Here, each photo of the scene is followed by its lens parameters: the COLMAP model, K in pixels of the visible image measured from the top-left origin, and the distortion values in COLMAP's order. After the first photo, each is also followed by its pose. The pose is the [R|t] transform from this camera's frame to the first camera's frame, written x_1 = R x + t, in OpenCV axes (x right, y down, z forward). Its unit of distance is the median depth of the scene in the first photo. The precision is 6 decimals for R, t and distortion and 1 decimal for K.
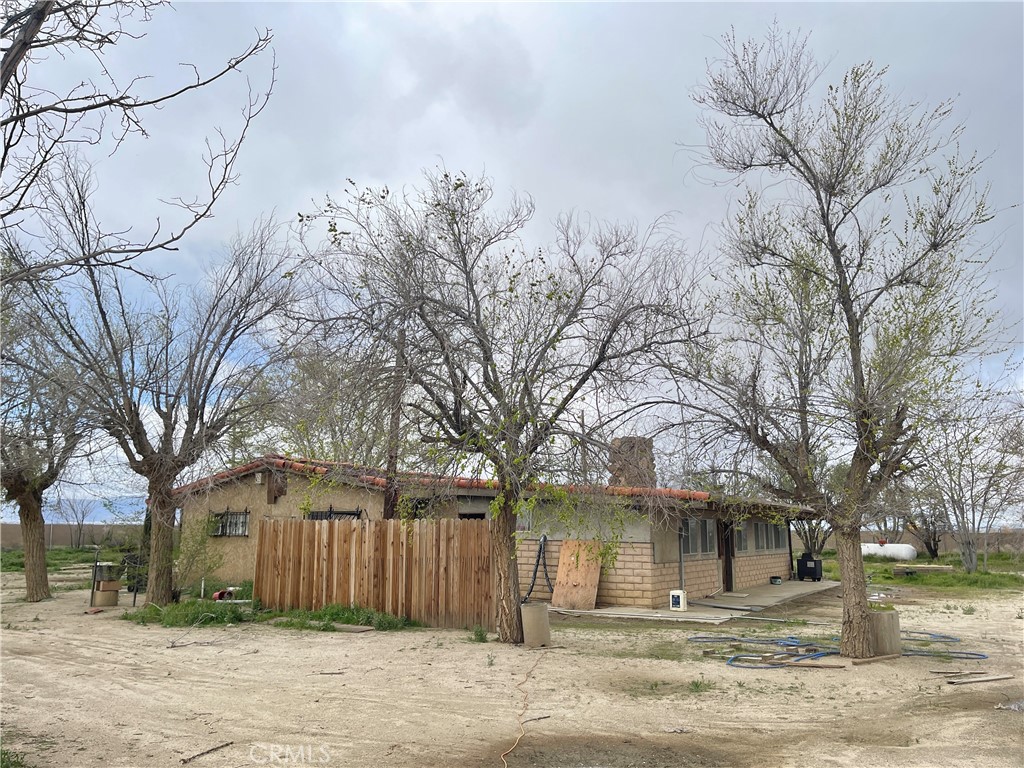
lens RADIAL K [[838.4, 0, 512.0], [0, 838.4, 384.0], [0, 0, 1]] dist [0.104588, -0.003247]
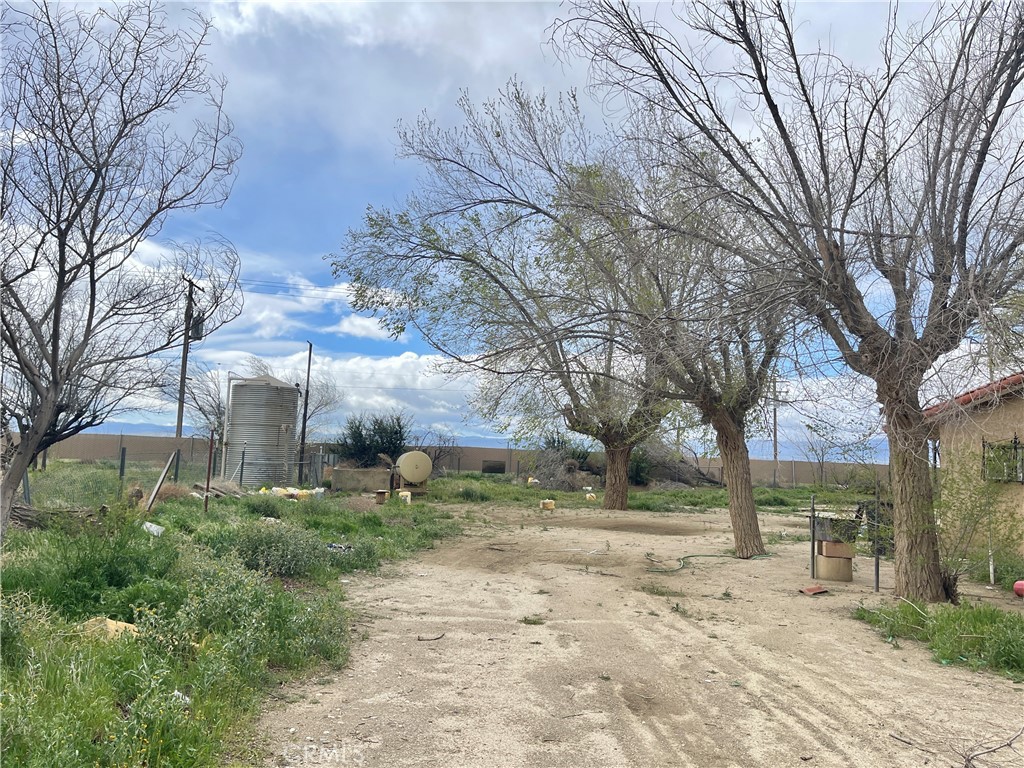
lens RADIAL K [[741.7, 0, 512.0], [0, 741.7, 384.0], [0, 0, 1]] dist [-0.000349, -0.001787]
pose [[0.639496, -0.063717, -0.766150, -0.188778], [0.101749, 0.994808, 0.002196, 0.084939], [0.762032, -0.079359, 0.642658, 0.466915]]
